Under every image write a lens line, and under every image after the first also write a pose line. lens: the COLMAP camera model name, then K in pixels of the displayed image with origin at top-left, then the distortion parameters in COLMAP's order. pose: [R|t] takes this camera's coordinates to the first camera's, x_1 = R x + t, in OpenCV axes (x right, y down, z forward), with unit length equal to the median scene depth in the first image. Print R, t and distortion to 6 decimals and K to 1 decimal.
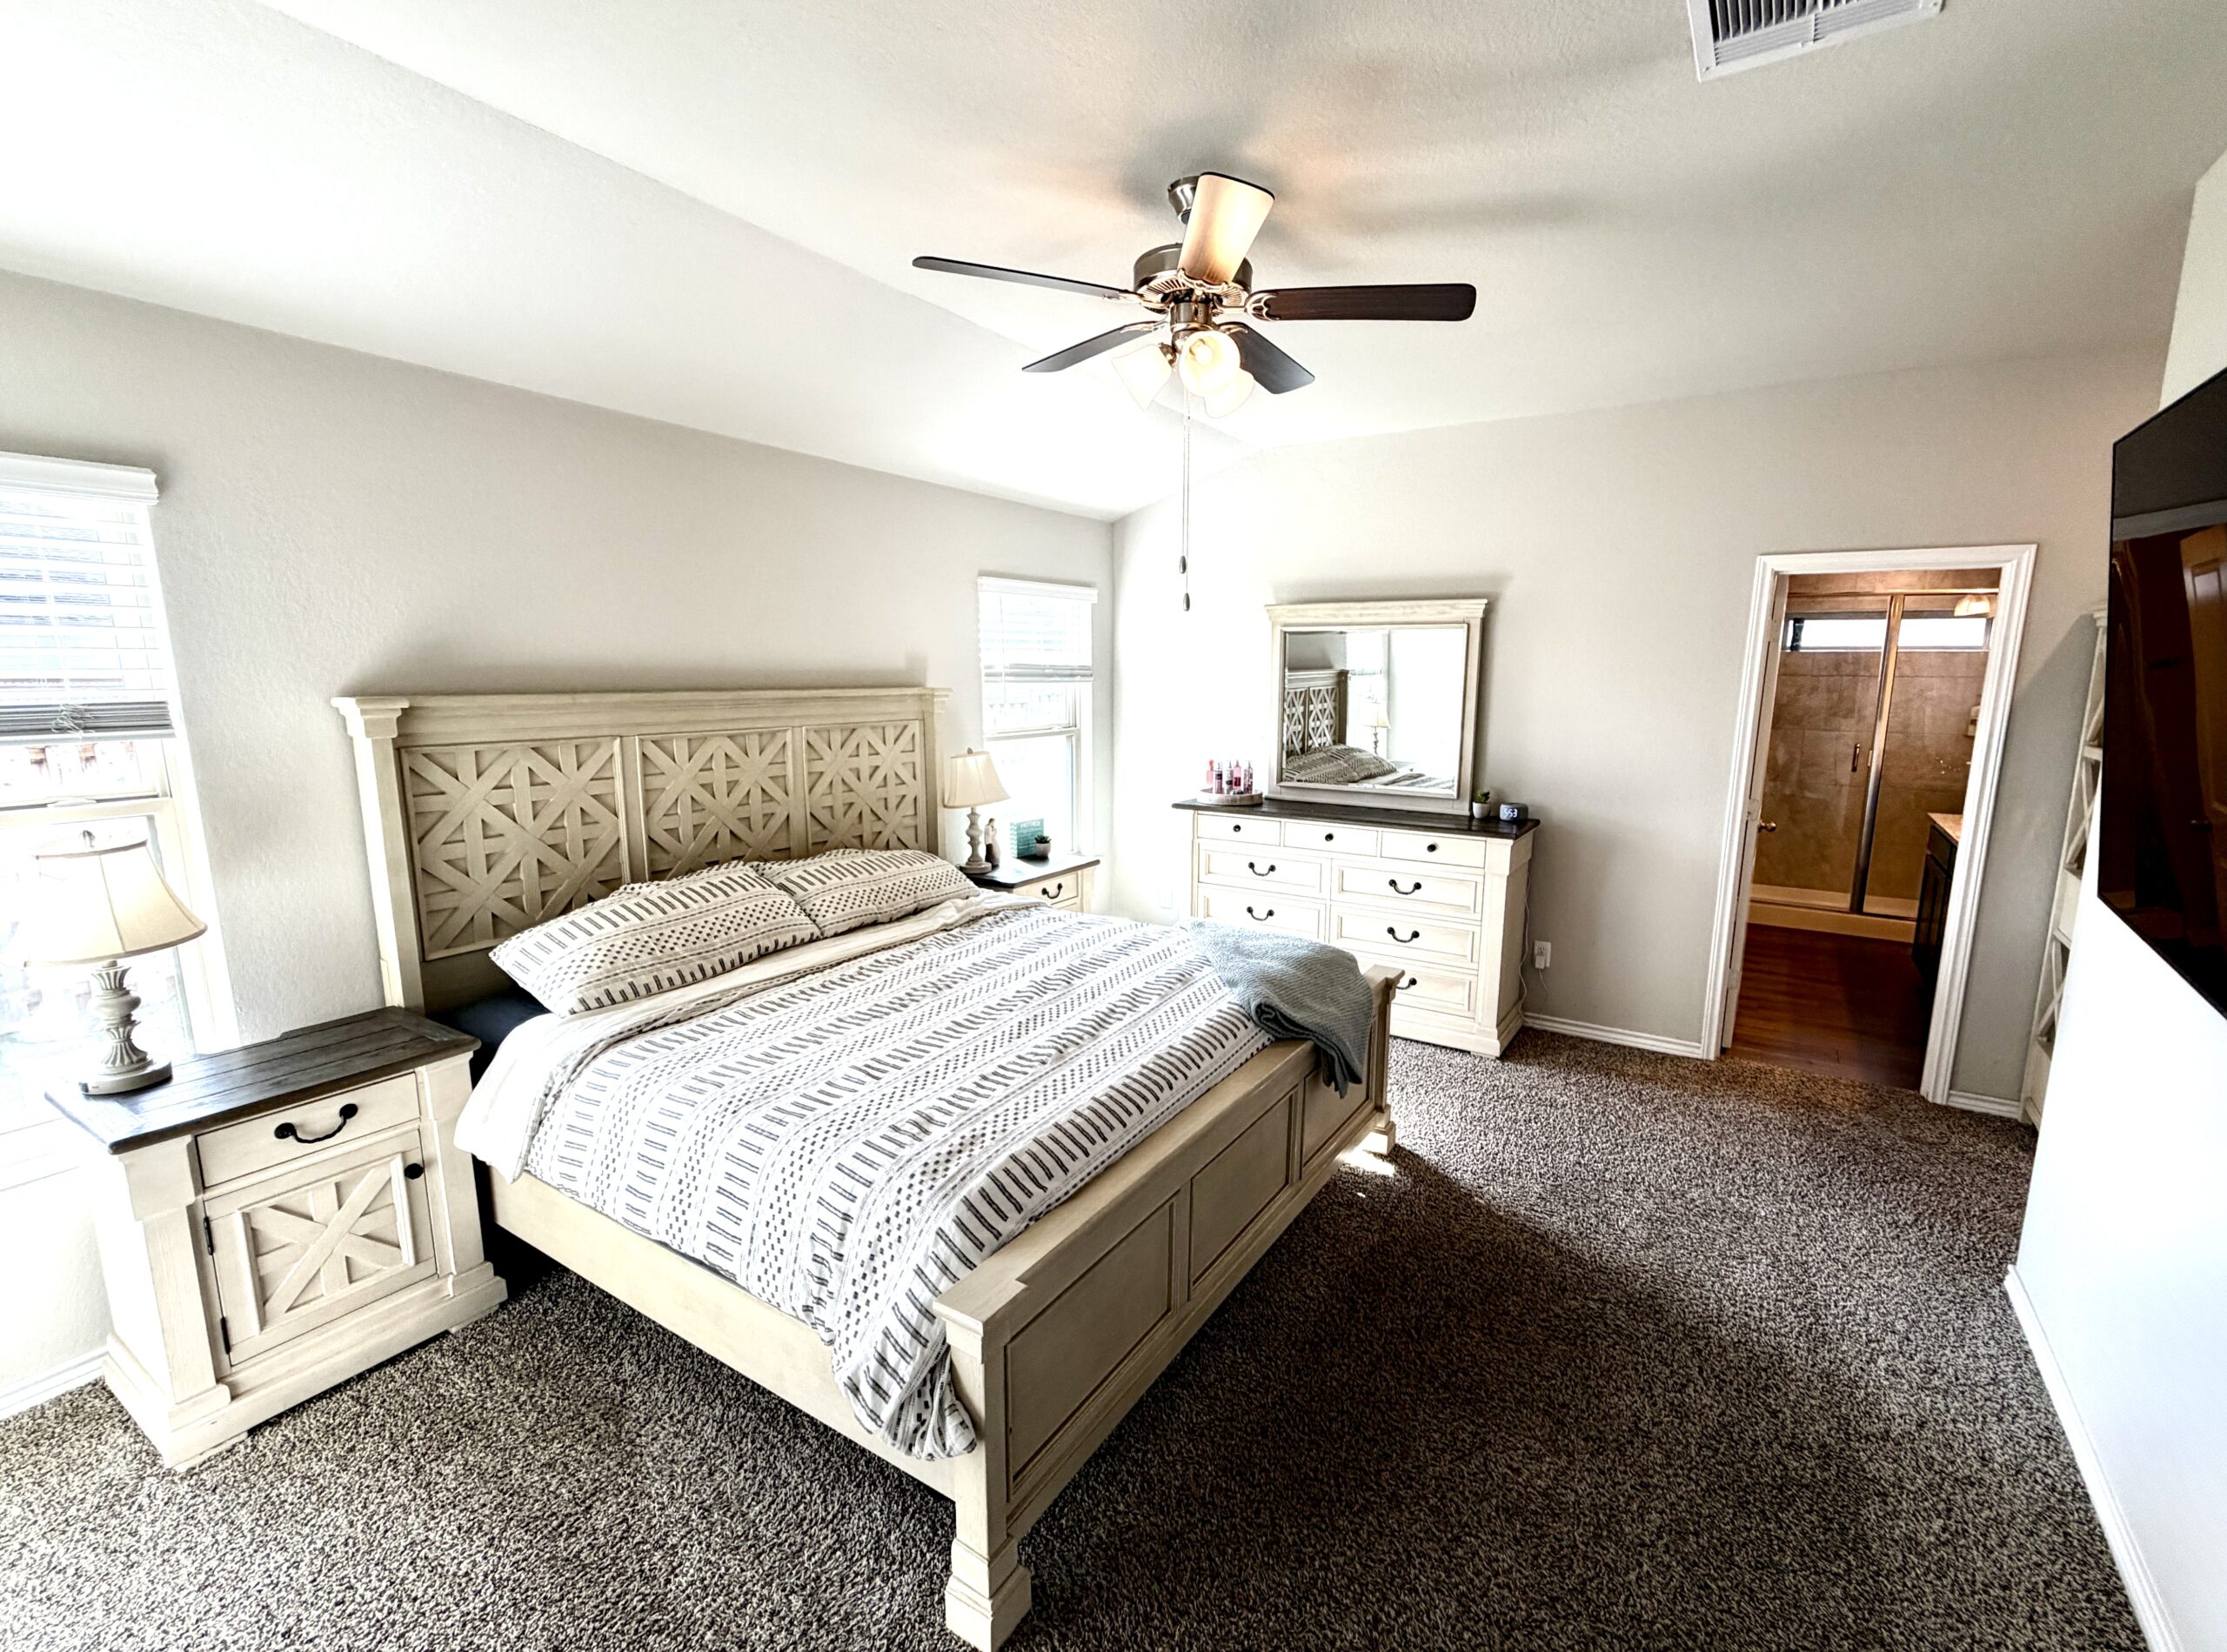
lens RADIAL K [[963.0, 0, 1159.6], [0, 963.0, 834.2], [0, 0, 1]] dist [0.004023, 0.000358]
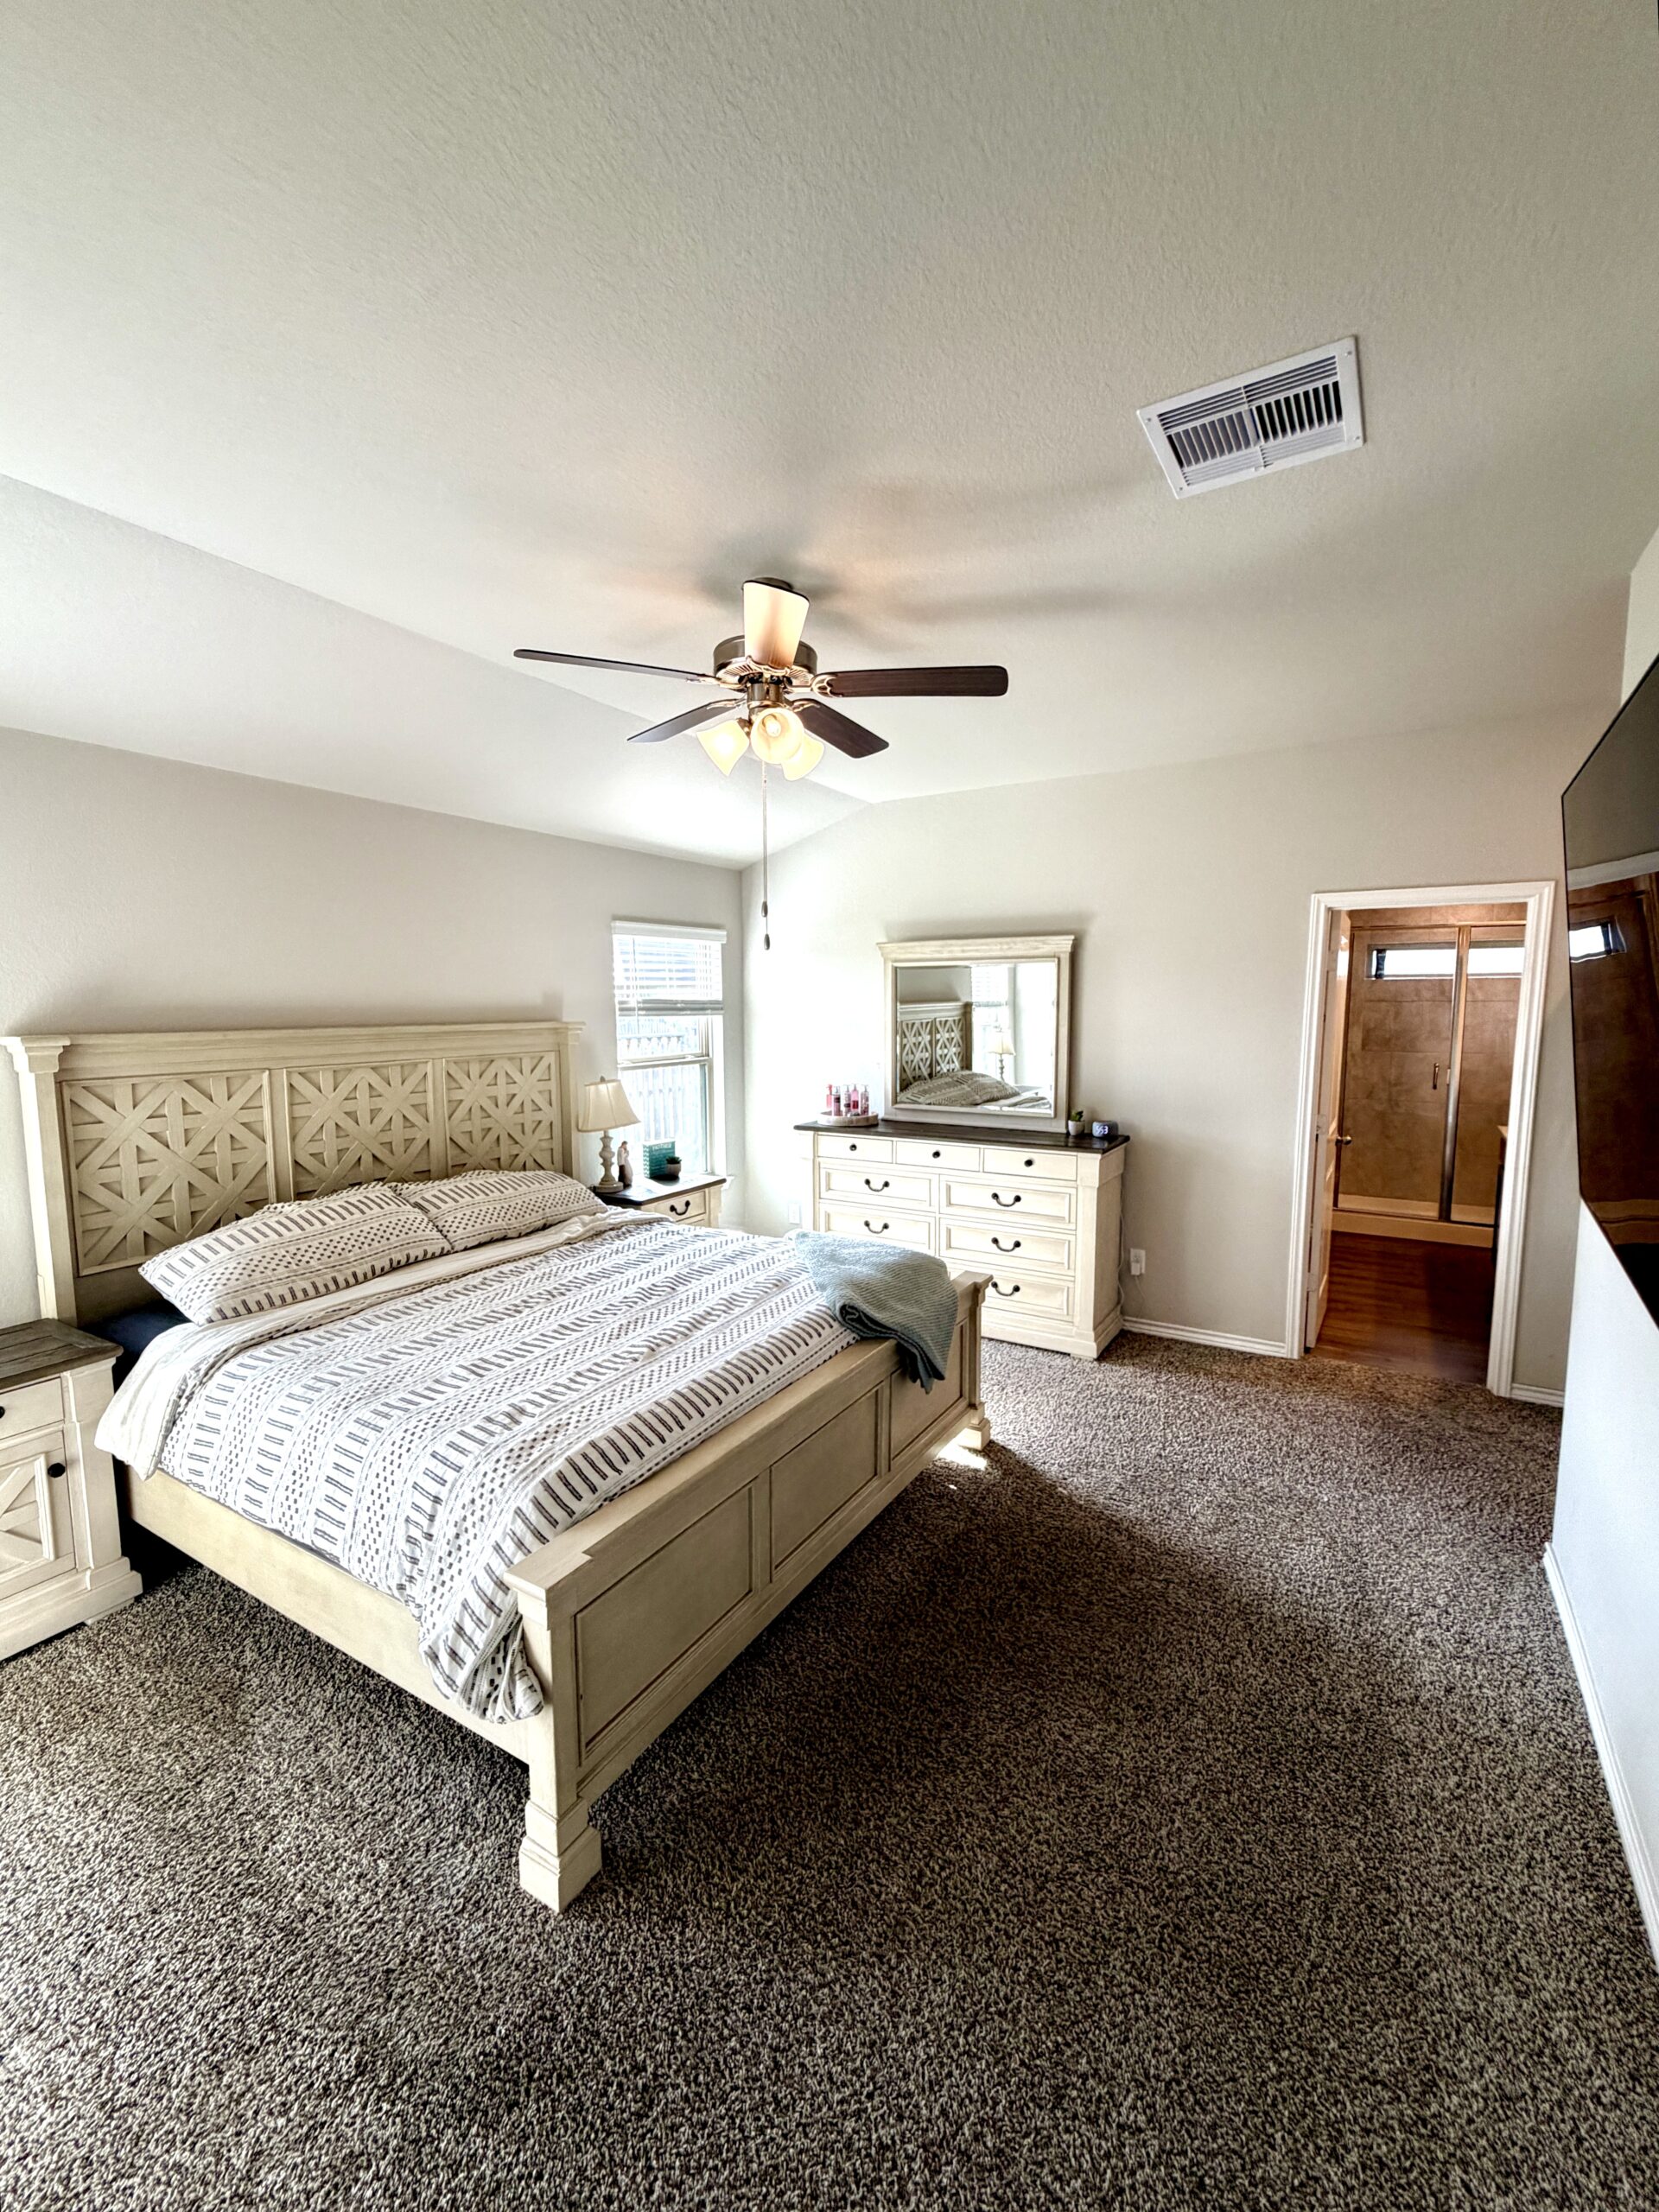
lens RADIAL K [[919.3, 0, 829.5], [0, 919.3, 1106.0], [0, 0, 1]] dist [0.005738, -0.000573]
pose [[0.999915, -0.013002, 0.000567, 0.100135], [0.013013, 0.998218, -0.058230, 0.012717], [0.000191, 0.058233, 0.998303, -0.057786]]
